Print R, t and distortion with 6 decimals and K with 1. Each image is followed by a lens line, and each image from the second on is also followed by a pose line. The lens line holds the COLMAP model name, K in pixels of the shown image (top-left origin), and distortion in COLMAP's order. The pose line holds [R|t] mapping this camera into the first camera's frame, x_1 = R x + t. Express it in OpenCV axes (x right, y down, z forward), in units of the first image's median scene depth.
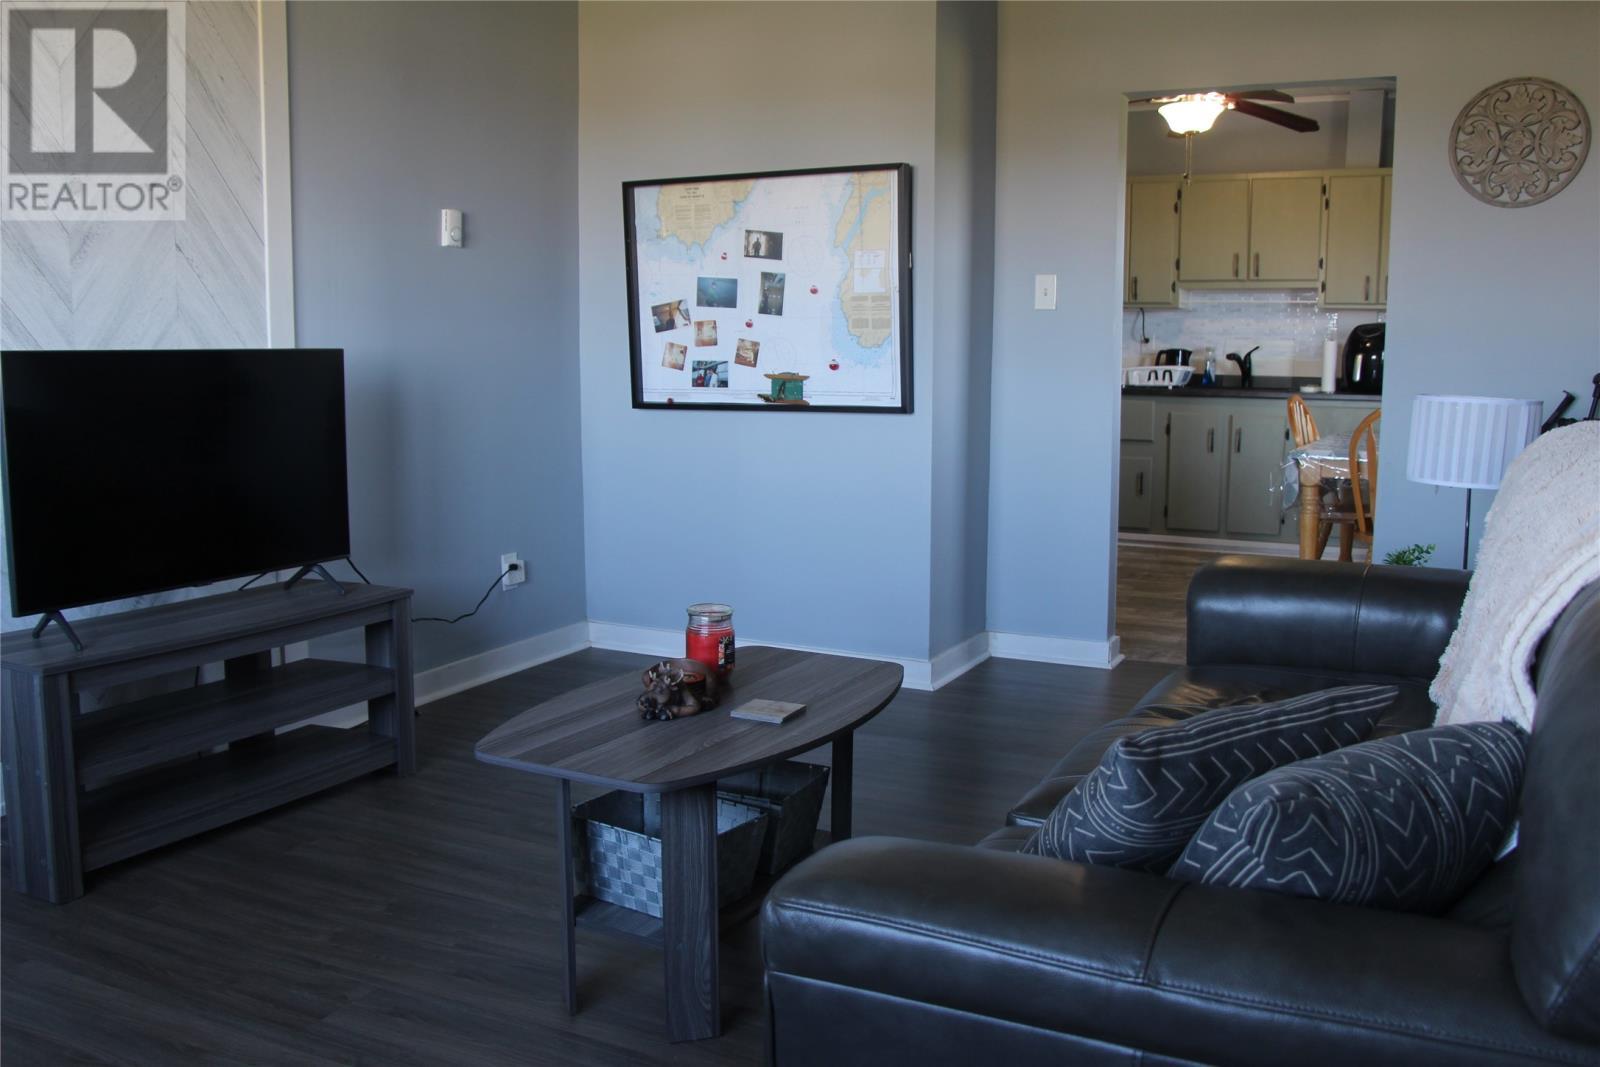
lens RADIAL K [[1381.2, 0, 800.0], [0, 1381.2, 533.5], [0, 0, 1]] dist [-0.118285, 0.011827]
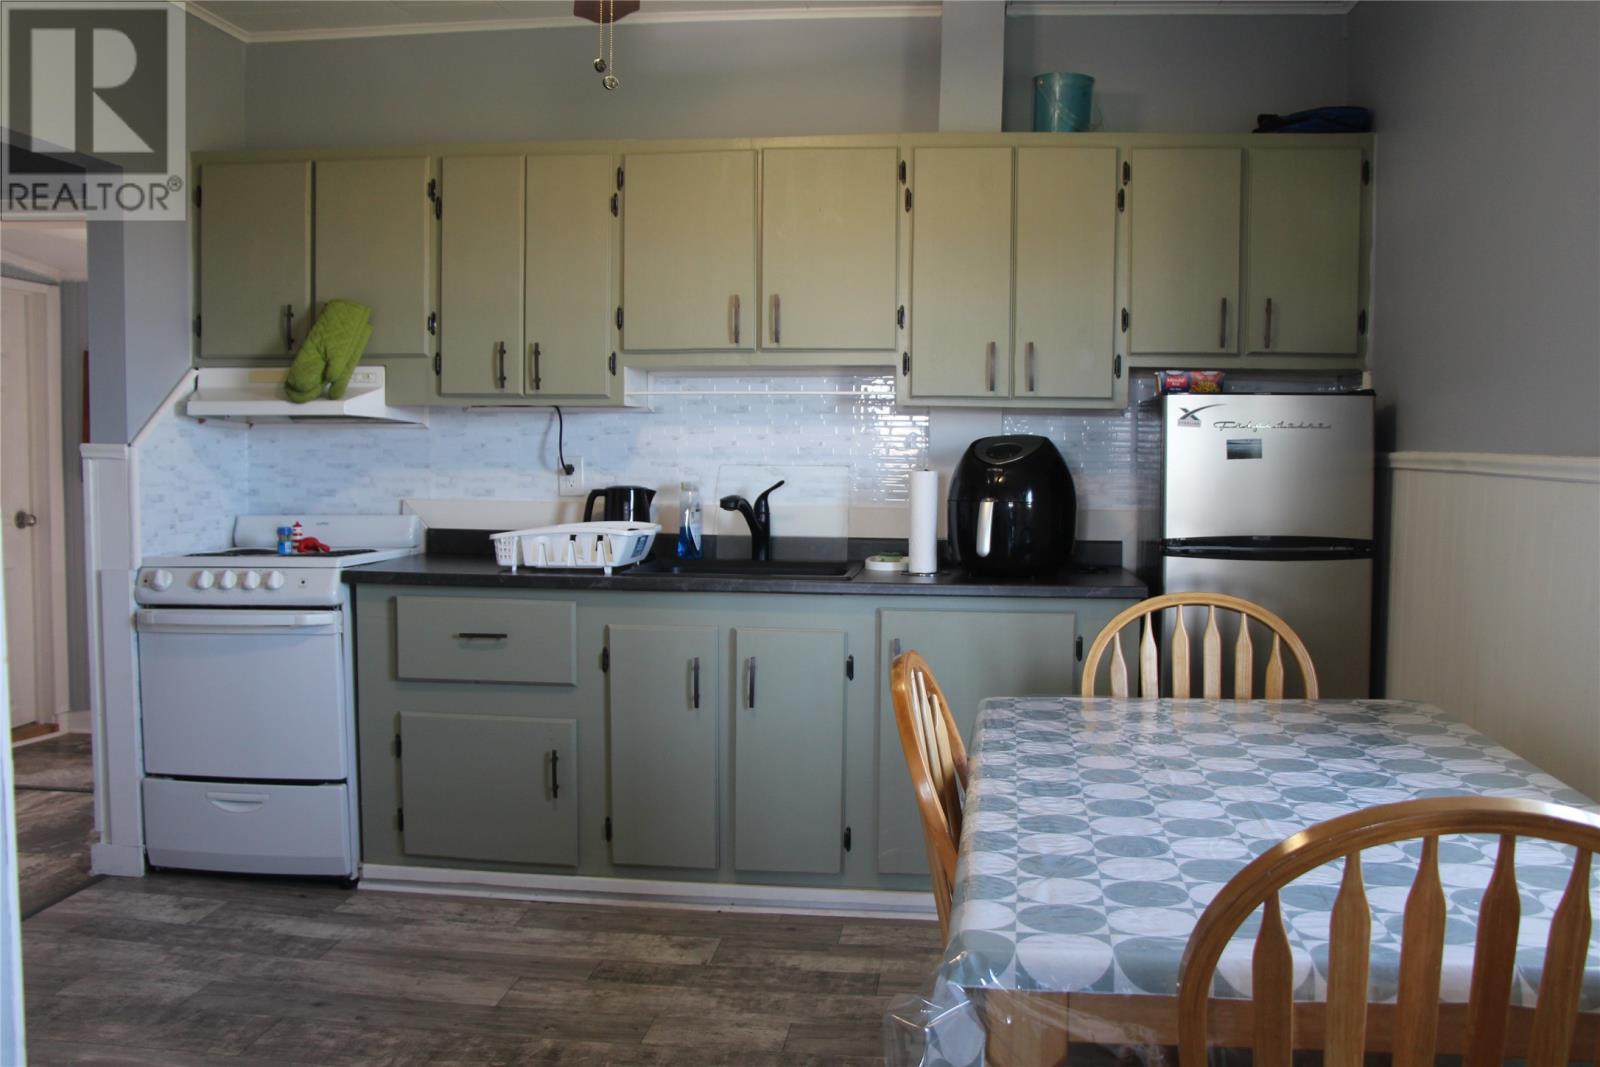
lens RADIAL K [[1381.2, 0, 800.0], [0, 1381.2, 533.5], [0, 0, 1]] dist [-0.118285, 0.011827]
pose [[0.939521, -0.019021, 0.341961, 0.167852], [0.043301, 0.997041, -0.063509, -0.085641], [-0.339742, 0.074475, 0.937565, 0.519420]]
